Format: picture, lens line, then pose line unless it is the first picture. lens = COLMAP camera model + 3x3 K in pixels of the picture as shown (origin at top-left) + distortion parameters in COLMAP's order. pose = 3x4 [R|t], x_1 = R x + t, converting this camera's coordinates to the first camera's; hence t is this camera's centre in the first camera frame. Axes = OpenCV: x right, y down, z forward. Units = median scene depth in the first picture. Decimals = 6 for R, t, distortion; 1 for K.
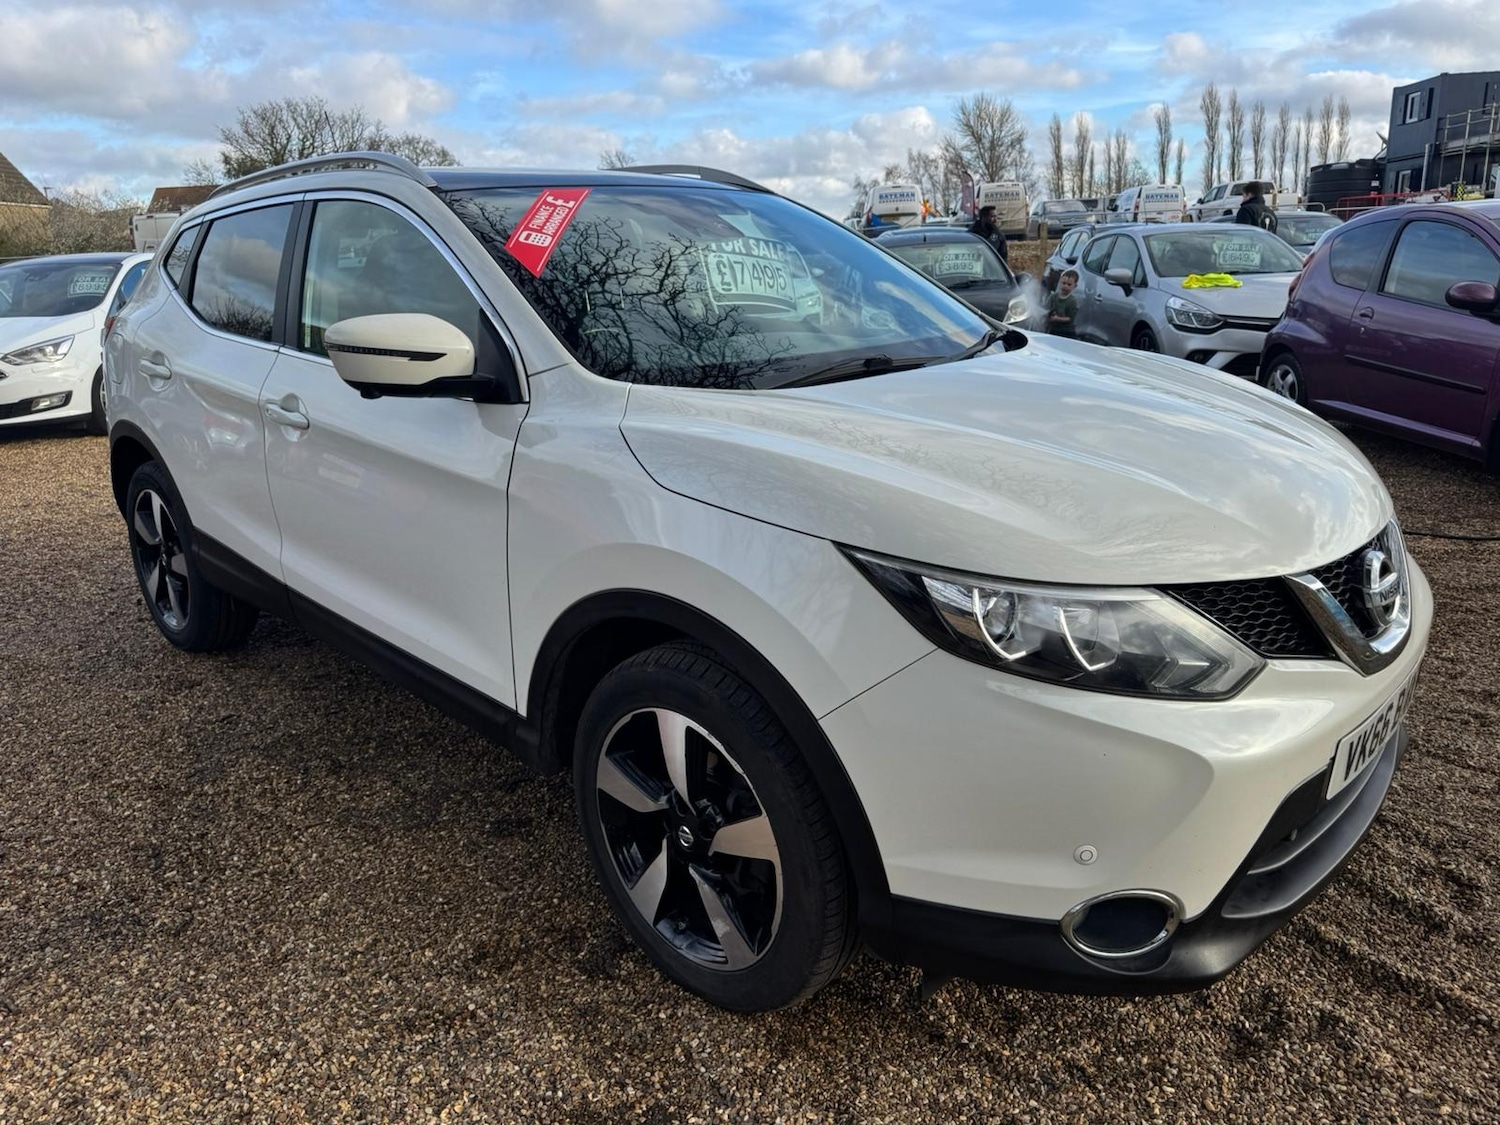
lens RADIAL K [[1093.2, 0, 747.6], [0, 1093.2, 586.3], [0, 0, 1]] dist [0.018046, -0.000198]
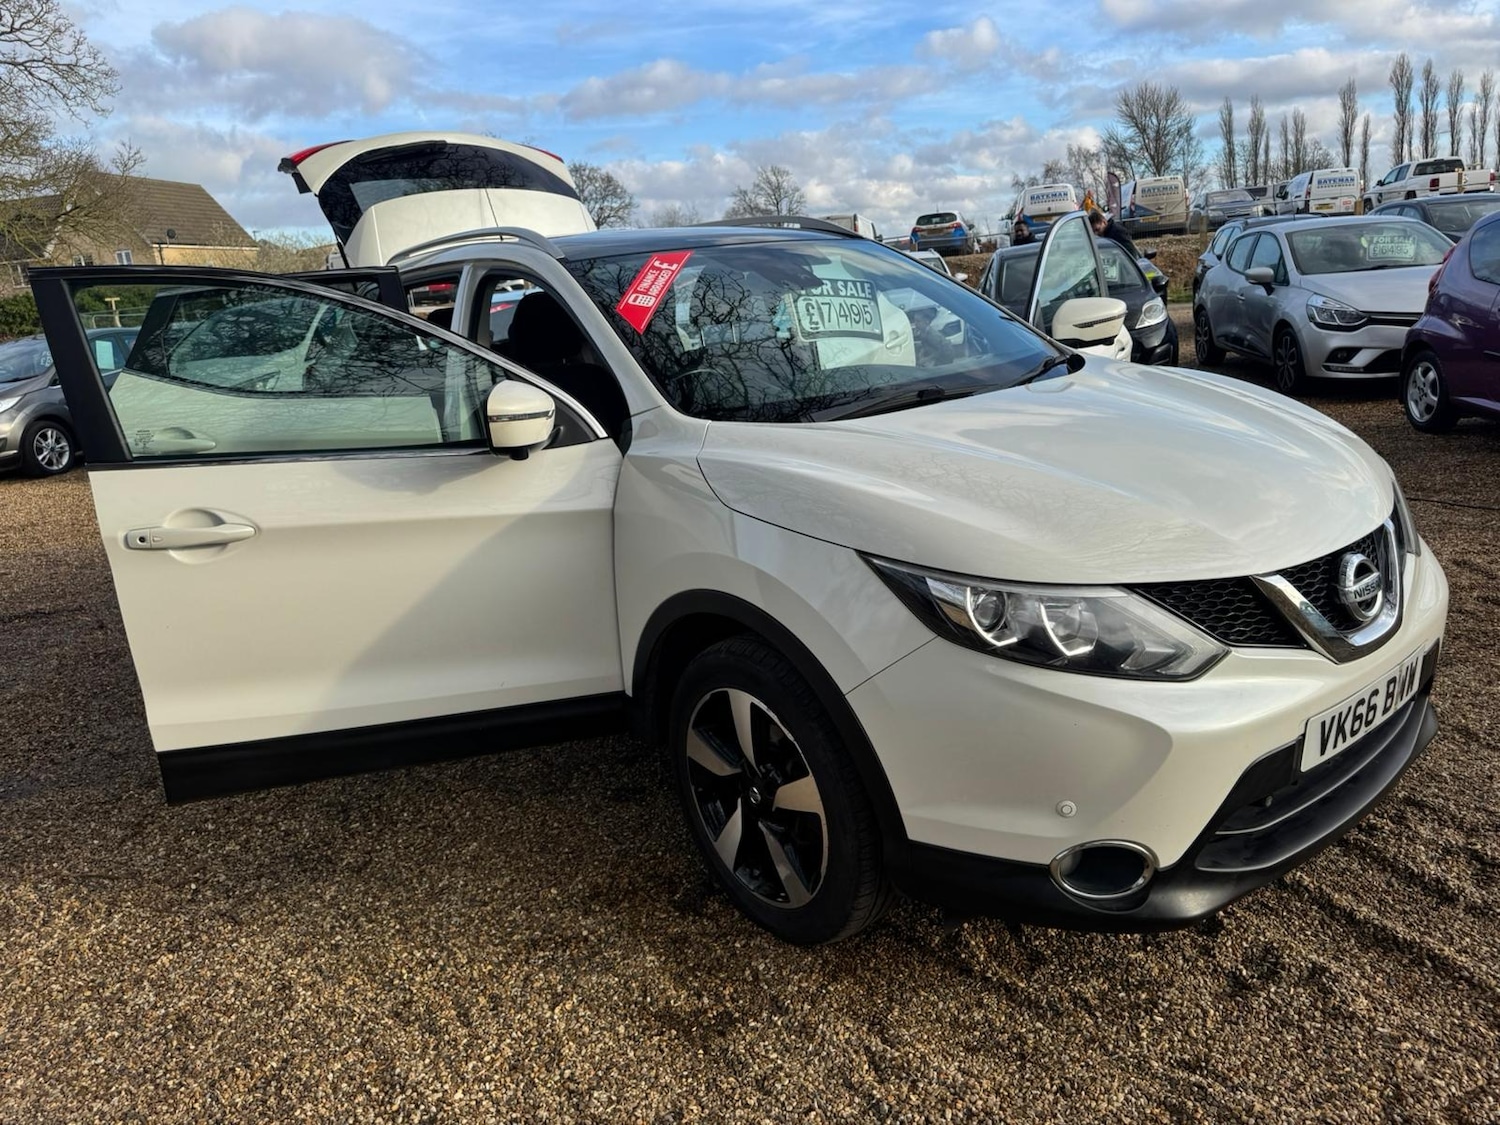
lens RADIAL K [[1093.2, 0, 756.2], [0, 1093.2, 561.0], [0, 0, 1]] dist [0.018046, -0.000198]
pose [[0.990400, -0.006484, -0.138079, 0.111428], [0.002891, 0.999652, -0.026208, 0.002795], [0.138201, 0.025557, 0.990074, -0.195914]]
